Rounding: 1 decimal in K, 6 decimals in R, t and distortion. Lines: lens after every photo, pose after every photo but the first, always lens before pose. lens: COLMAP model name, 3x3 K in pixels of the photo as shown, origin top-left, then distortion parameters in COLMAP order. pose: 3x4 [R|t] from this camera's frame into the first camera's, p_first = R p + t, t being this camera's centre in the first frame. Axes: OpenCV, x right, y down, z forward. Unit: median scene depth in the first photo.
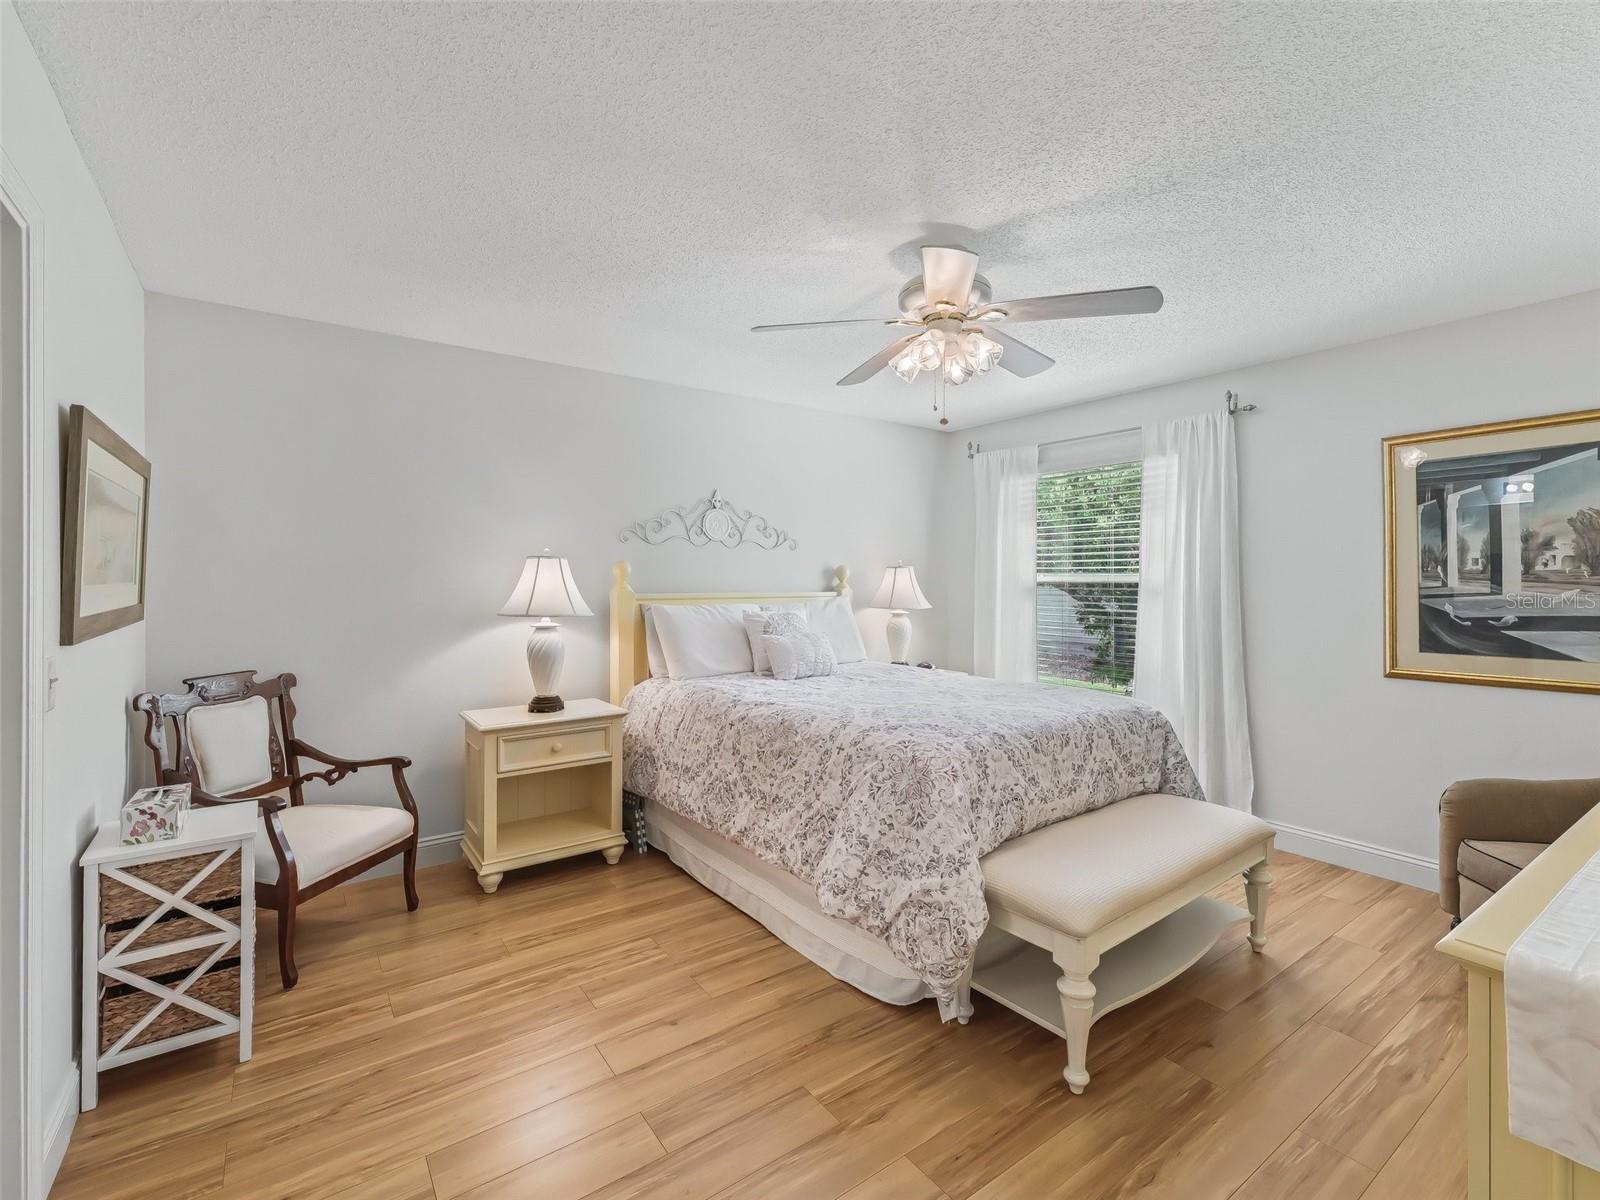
lens RADIAL K [[732.3, 0, 796.9], [0, 732.3, 585.9], [0, 0, 1]] dist [0.005683, 0.000079]
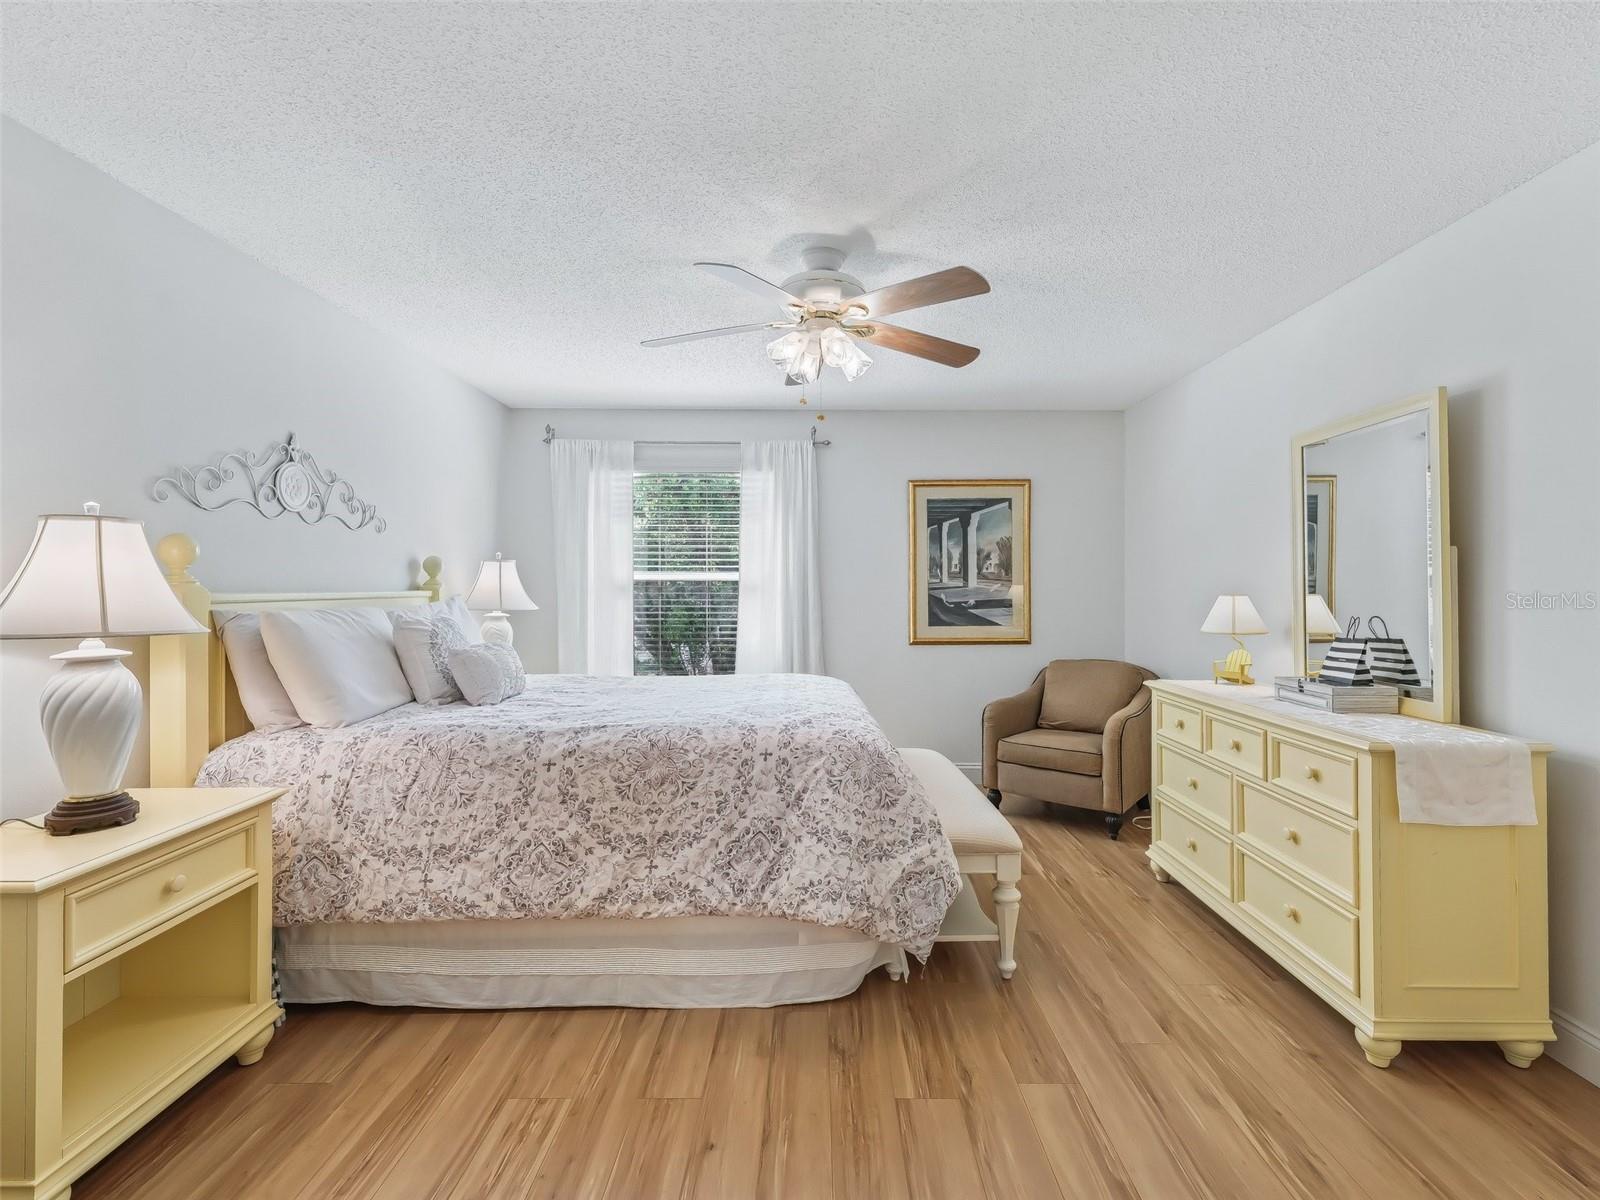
lens RADIAL K [[732.3, 0, 836.9], [0, 732.3, 584.6], [0, 0, 1]] dist [0.005683, 0.000079]
pose [[0.569101, 0.000593, 0.822268, -0.499539], [0.005899, 0.999971, -0.004803, 0.011739], [-0.822247, 0.007584, 0.569081, 0.315264]]
